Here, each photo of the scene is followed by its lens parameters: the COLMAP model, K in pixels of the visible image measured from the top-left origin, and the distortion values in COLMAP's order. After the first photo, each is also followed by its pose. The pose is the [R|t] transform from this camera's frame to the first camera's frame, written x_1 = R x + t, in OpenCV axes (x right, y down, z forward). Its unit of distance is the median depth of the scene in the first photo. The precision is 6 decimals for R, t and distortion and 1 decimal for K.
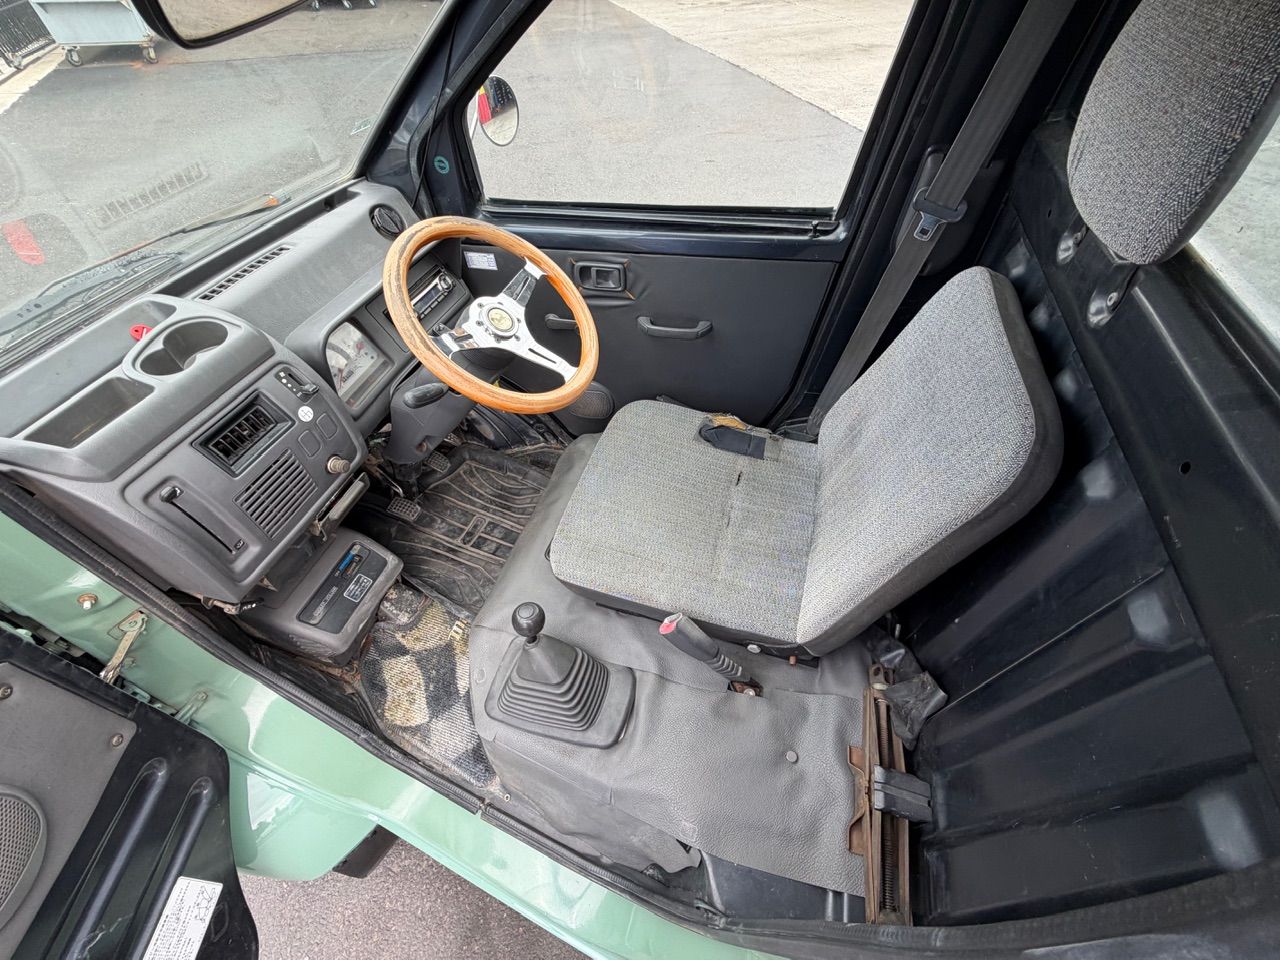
lens RADIAL K [[518.6, 0, 640.0], [0, 518.6, 480.0], [0, 0, 1]] dist [-0.000689, 0.000208]
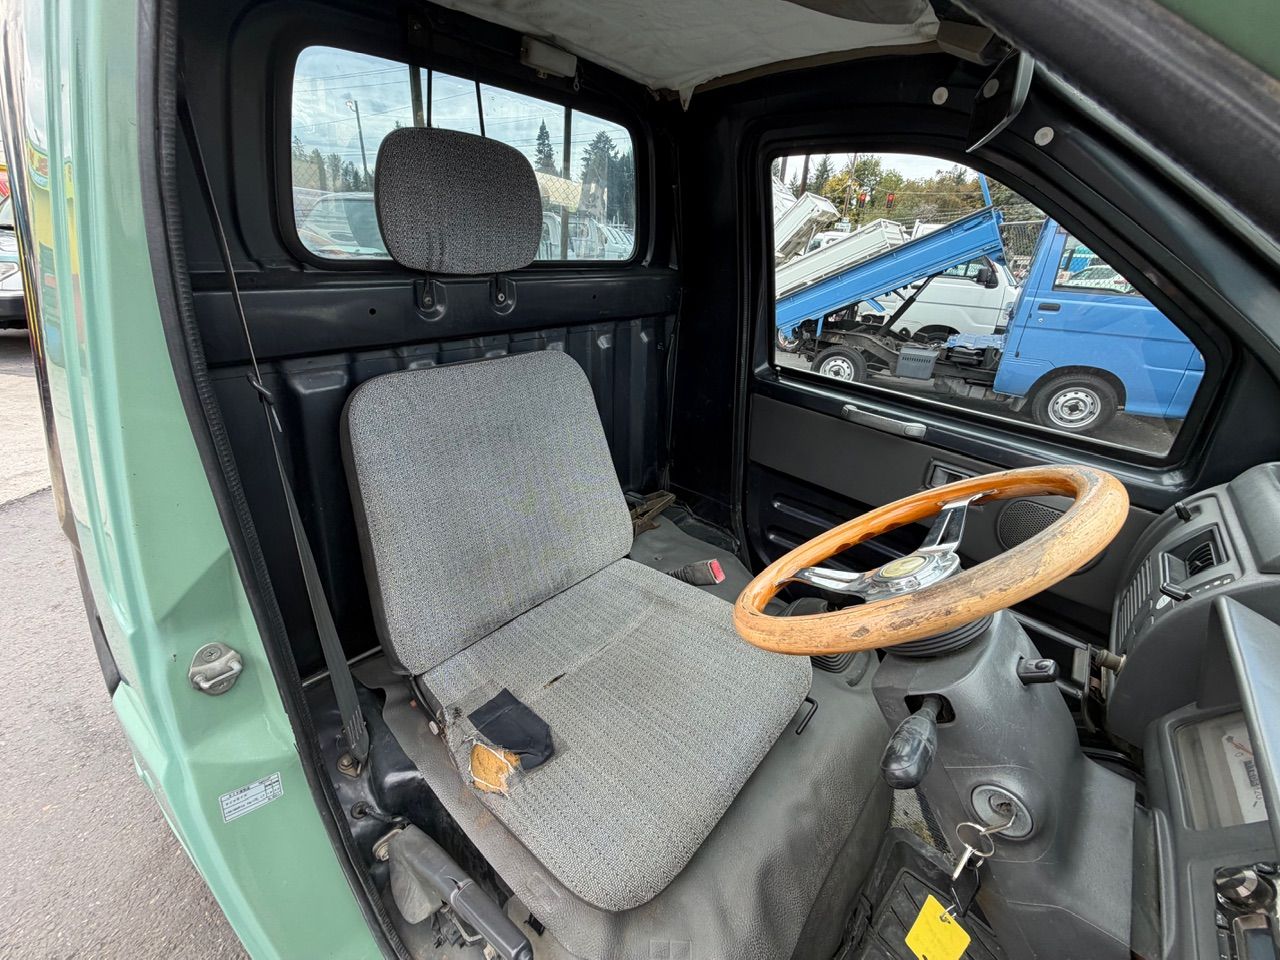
lens RADIAL K [[518.6, 0, 640.0], [0, 518.6, 480.0], [0, 0, 1]] dist [-0.000689, 0.000208]
pose [[-0.908022, -0.203029, 0.366437, -0.171779], [0.296009, 0.308011, 0.904161, -0.889208], [-0.296437, 0.929467, -0.219583, 1.010378]]
